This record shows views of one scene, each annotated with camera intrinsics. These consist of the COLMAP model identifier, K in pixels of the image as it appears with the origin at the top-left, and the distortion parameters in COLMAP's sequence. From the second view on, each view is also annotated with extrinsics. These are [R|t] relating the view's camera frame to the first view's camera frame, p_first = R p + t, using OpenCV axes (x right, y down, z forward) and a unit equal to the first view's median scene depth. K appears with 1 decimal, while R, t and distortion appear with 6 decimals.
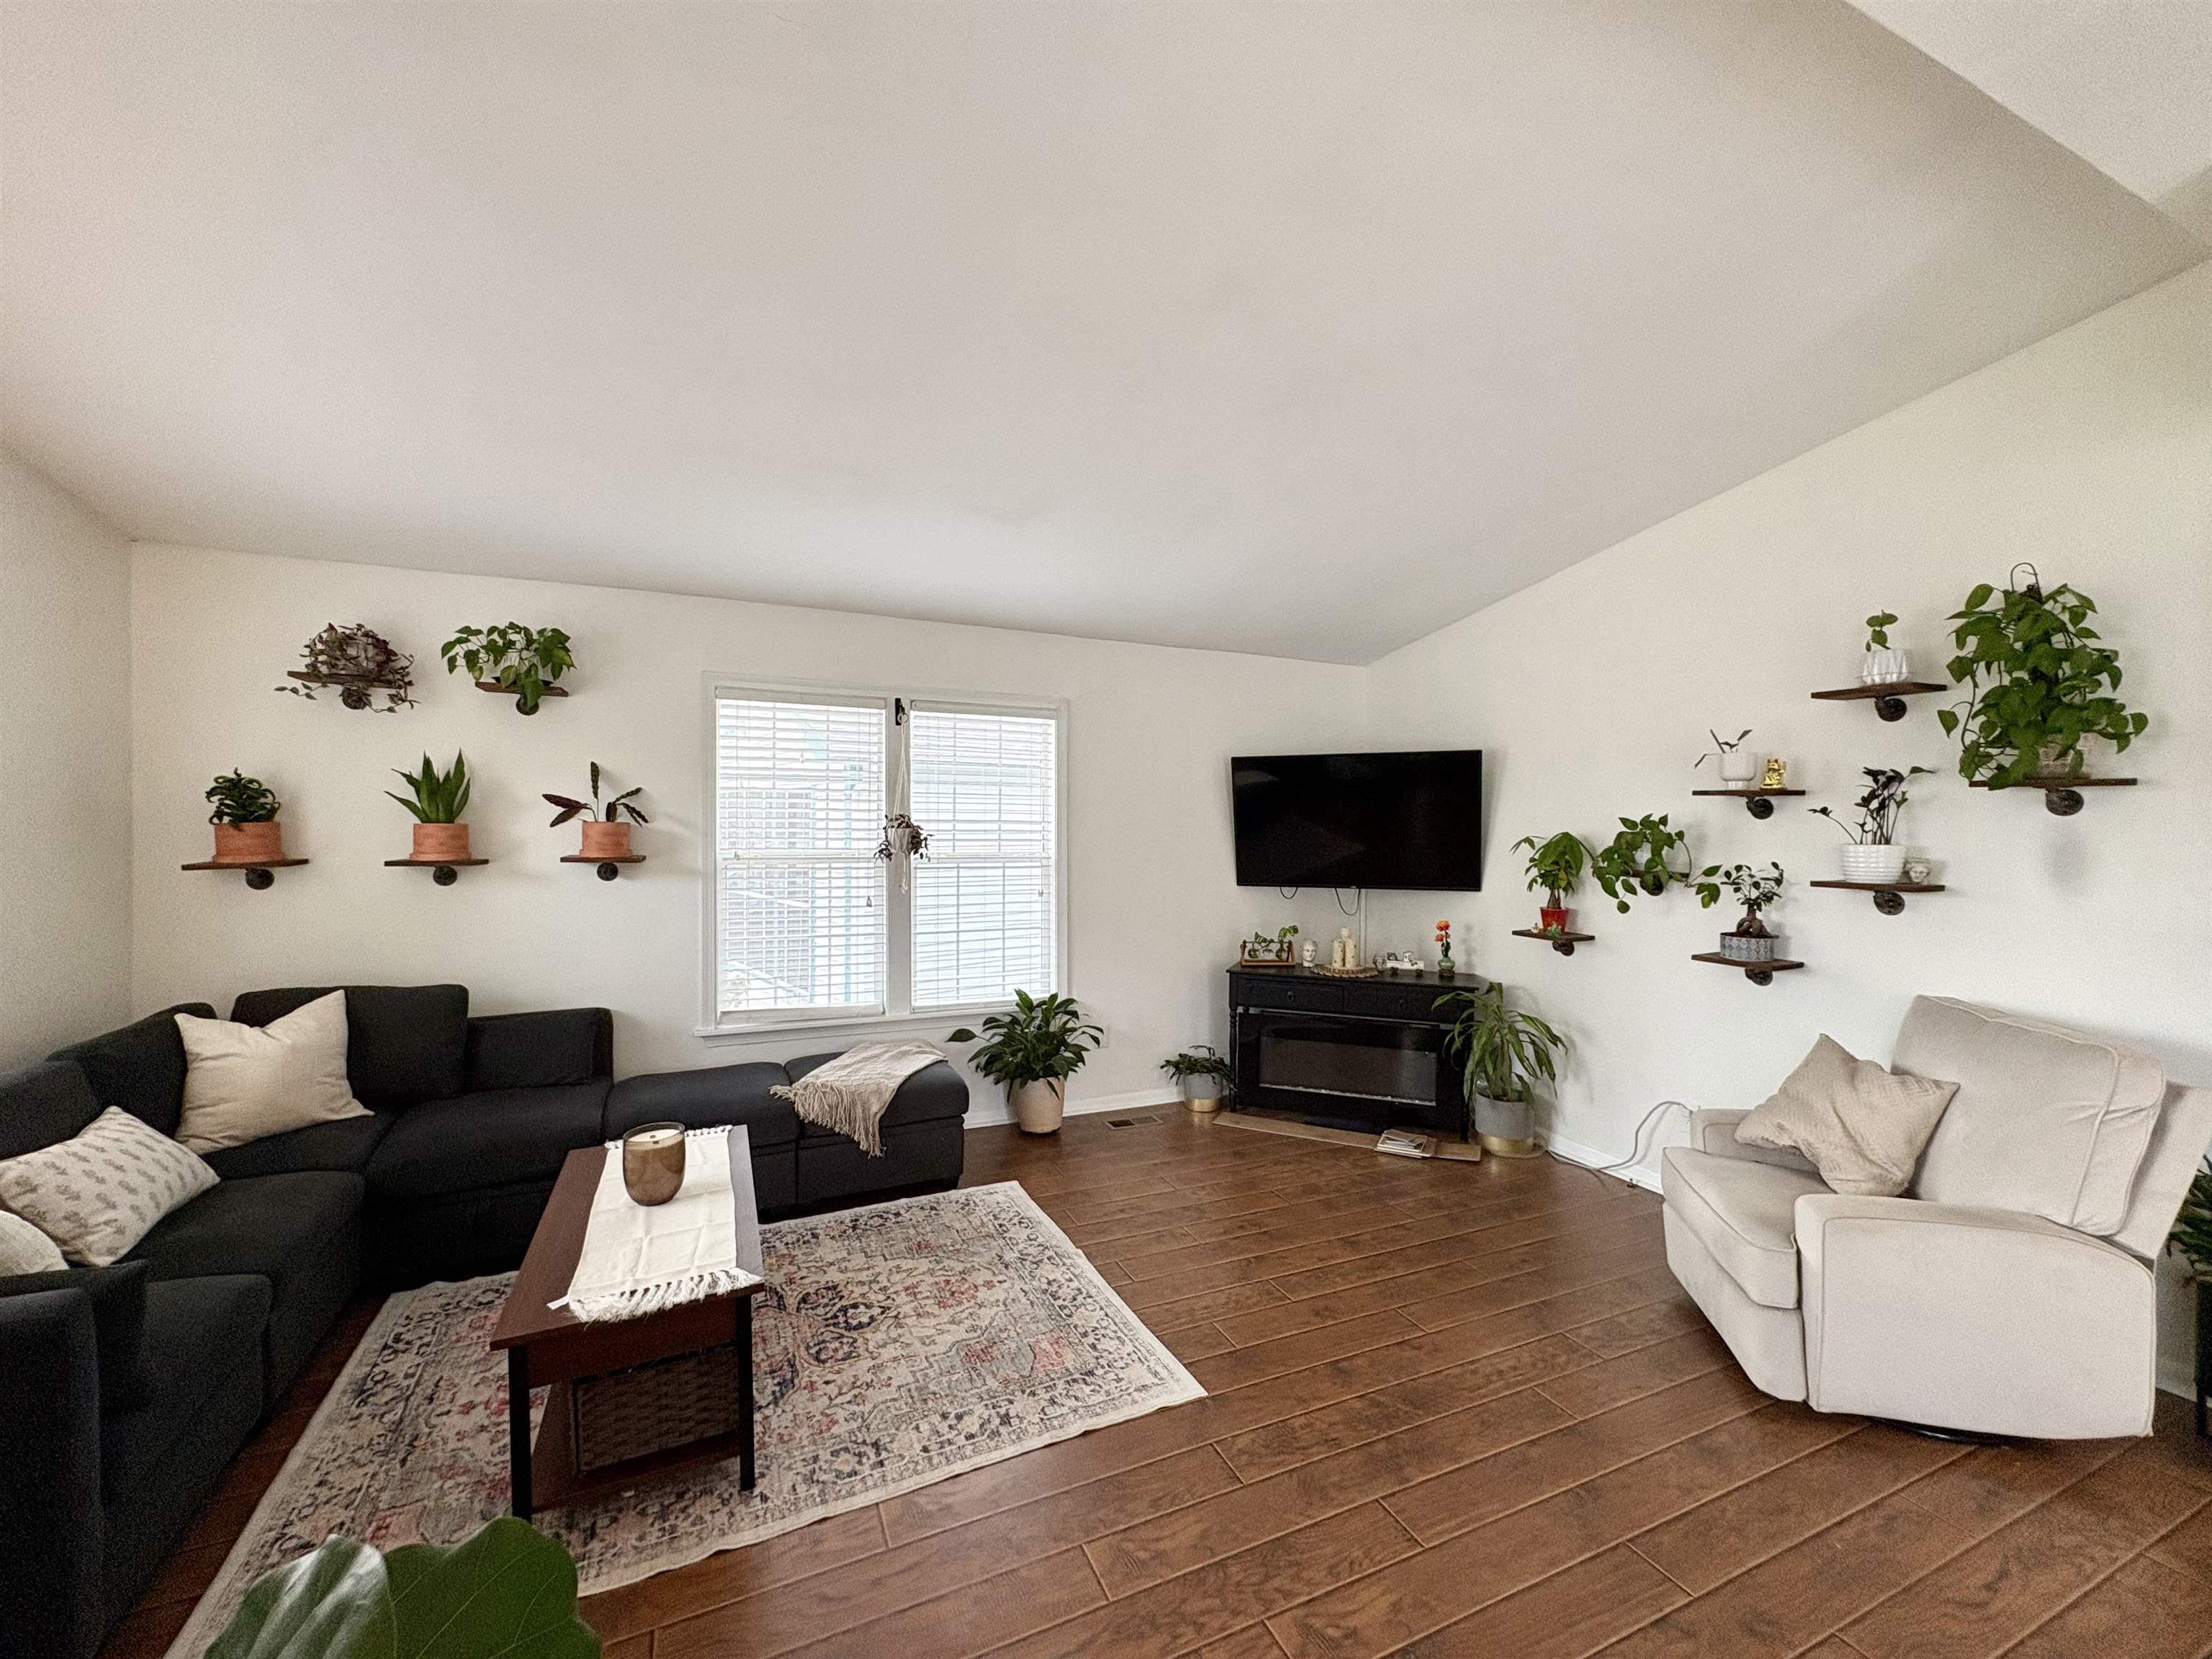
lens RADIAL K [[880.5, 0, 1097.2], [0, 880.5, 834.3], [0, 0, 1]] dist [0.001792, -0.000980]
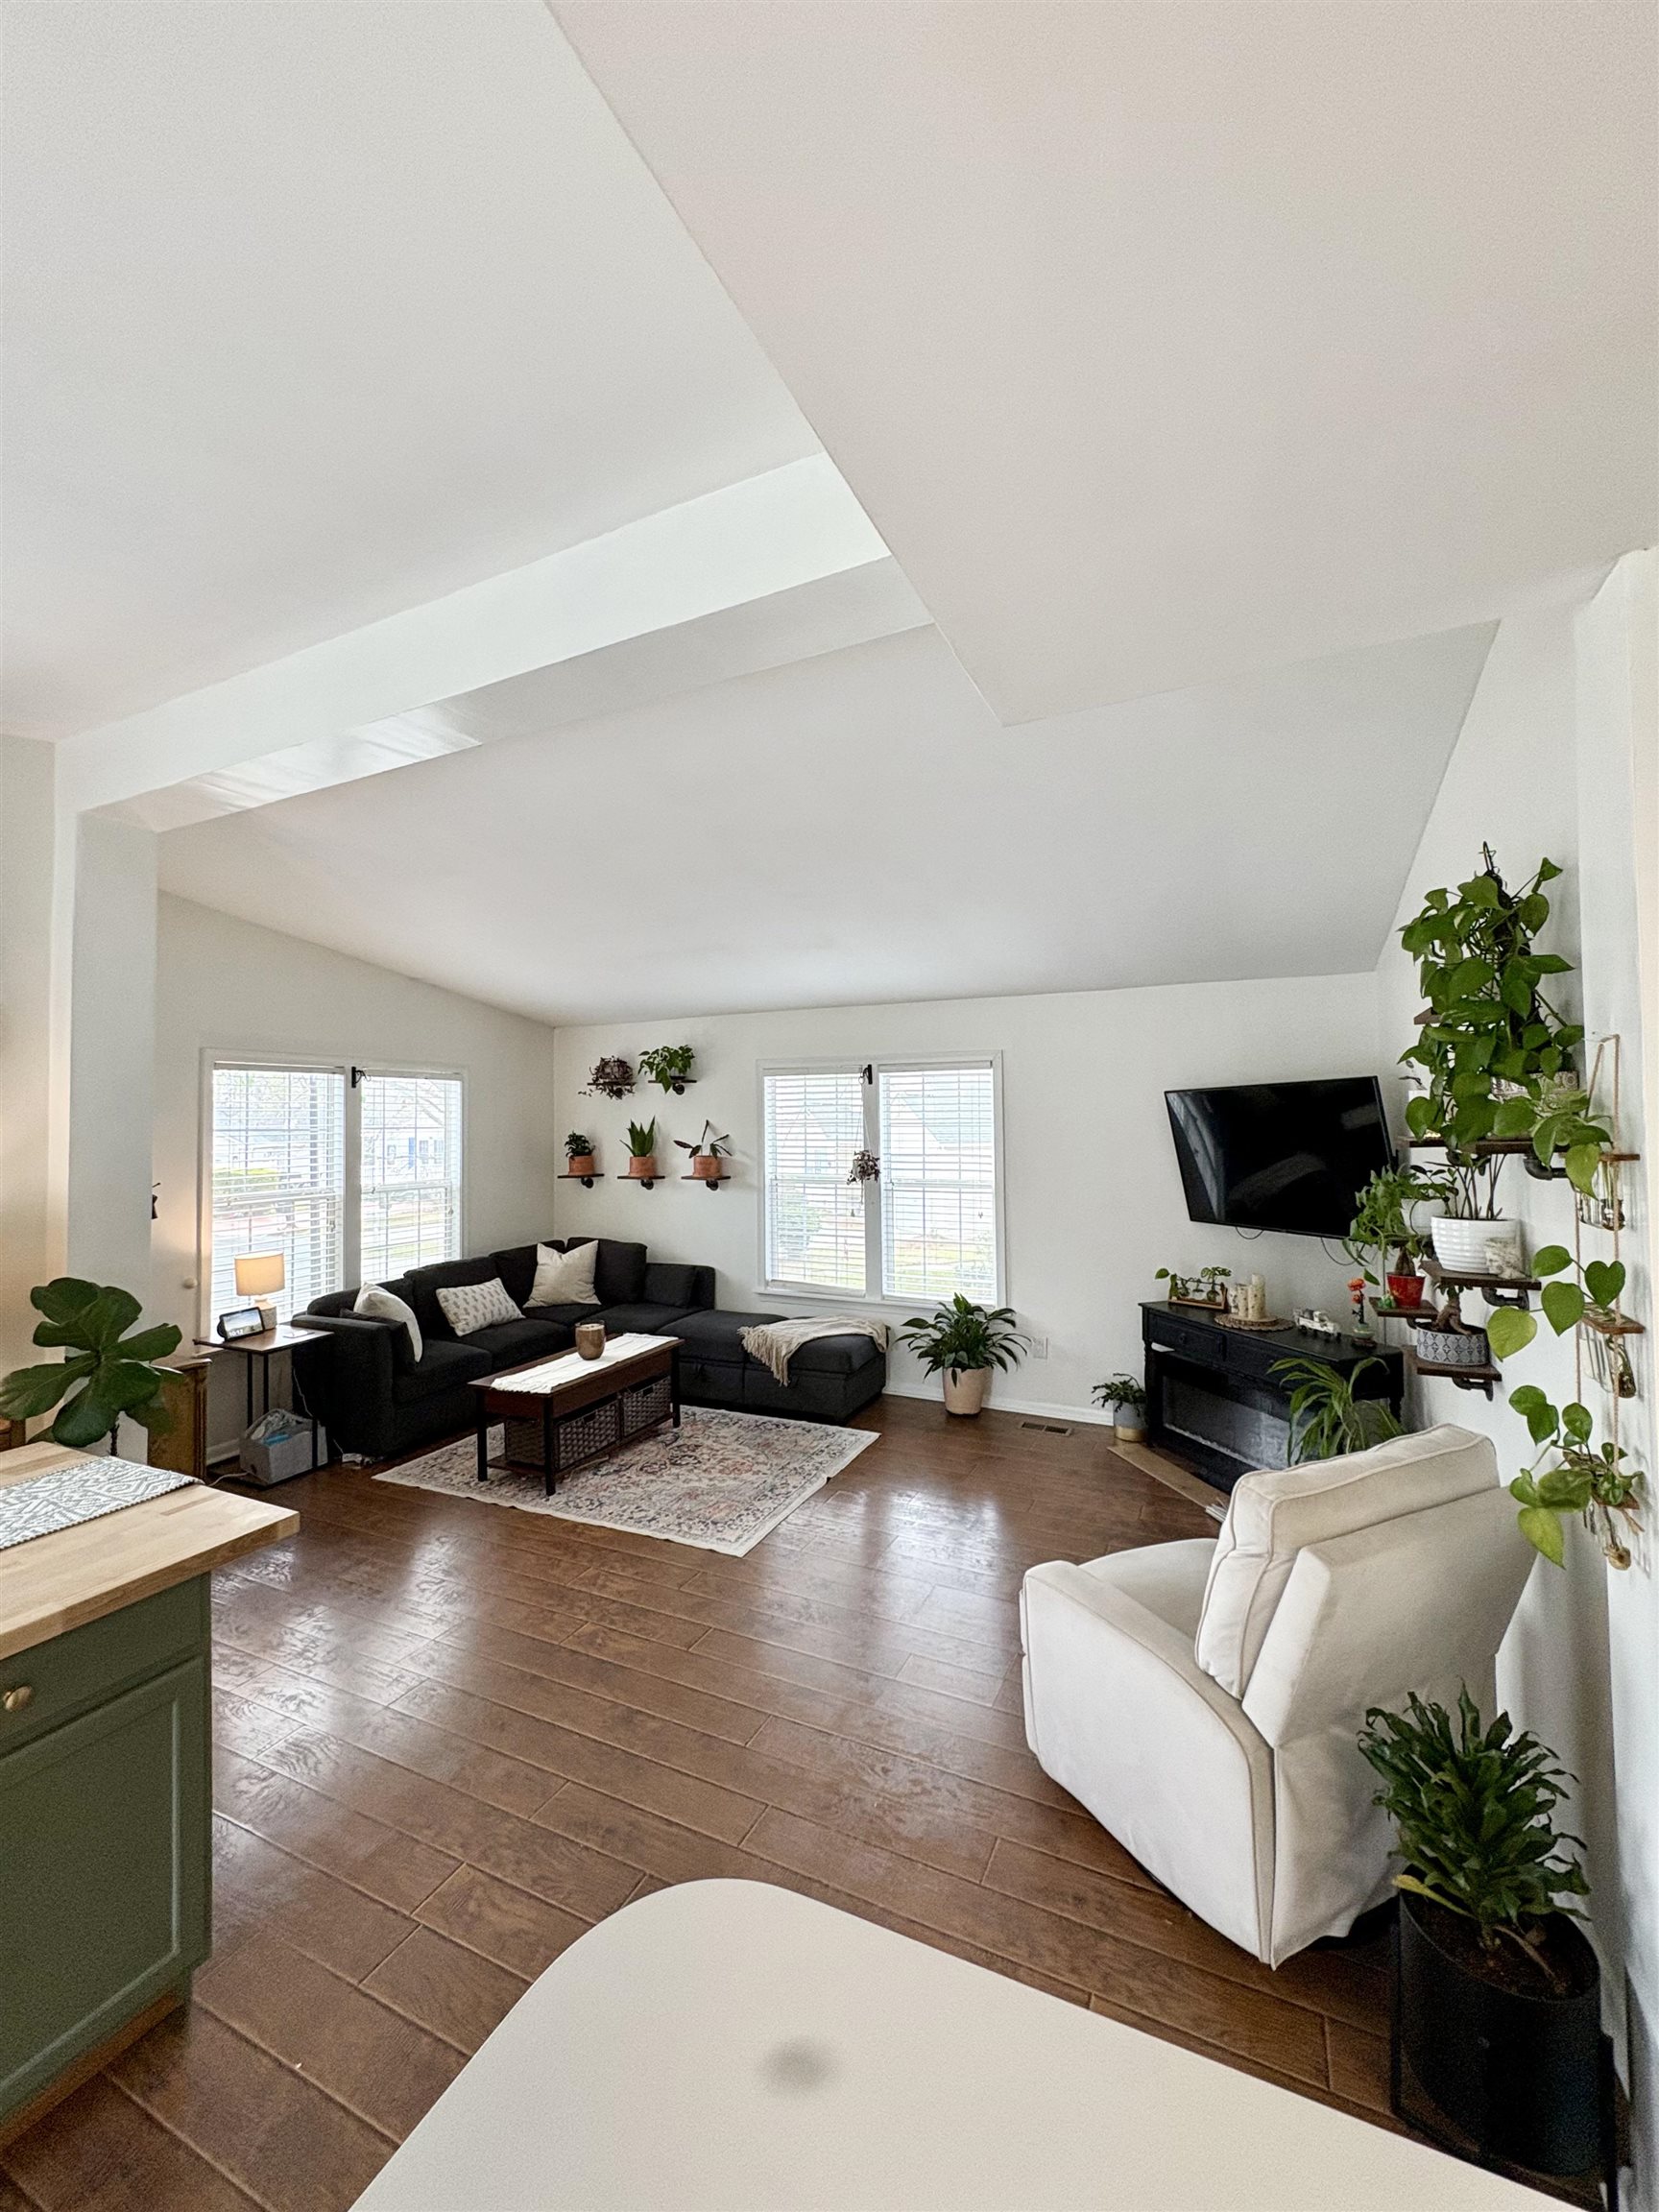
lens RADIAL K [[880.5, 0, 824.4], [0, 880.5, 1105.8], [0, 0, 1]] dist [0.001792, -0.000980]
pose [[0.644353, -0.031372, -0.764084, 1.002683], [0.002781, 0.999248, -0.038683, -0.049938], [0.764723, 0.022800, 0.643955, 0.094548]]
